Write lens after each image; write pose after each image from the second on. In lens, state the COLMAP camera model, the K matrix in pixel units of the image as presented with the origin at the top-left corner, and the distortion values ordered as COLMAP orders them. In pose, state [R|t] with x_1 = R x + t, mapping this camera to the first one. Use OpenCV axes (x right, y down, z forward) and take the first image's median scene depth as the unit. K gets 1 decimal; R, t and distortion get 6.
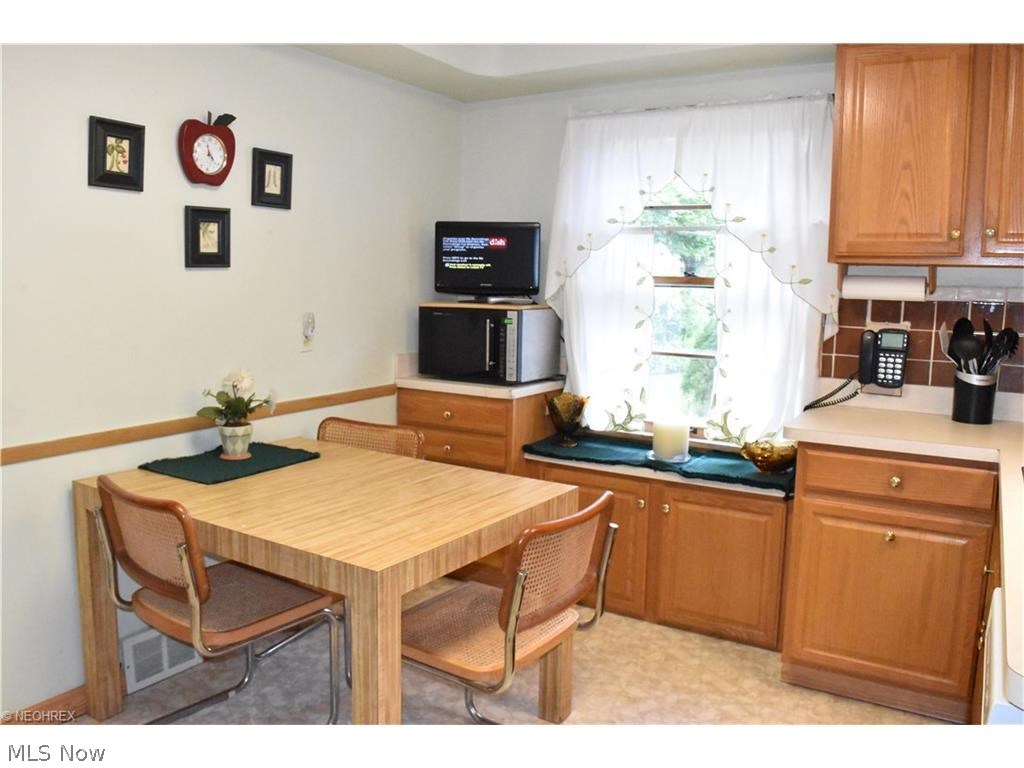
lens RADIAL K [[801.7, 0, 517.9], [0, 801.7, 386.0], [0, 0, 1]] dist [-0.088422, 0.000976]
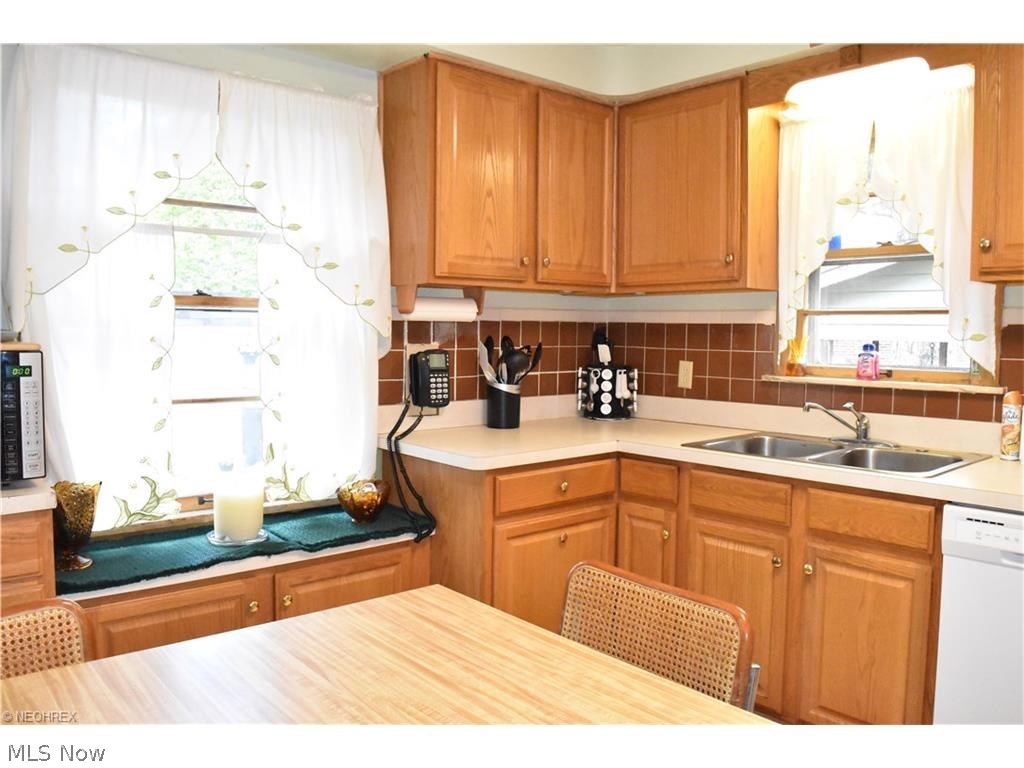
lens RADIAL K [[801.7, 0, 517.9], [0, 801.7, 386.0], [0, 0, 1]] dist [-0.088422, 0.000976]
pose [[0.301747, -0.085850, 0.949515, -0.473615], [0.114379, 0.992004, 0.053343, -0.068029], [-0.946502, 0.092508, 0.309154, 0.575436]]
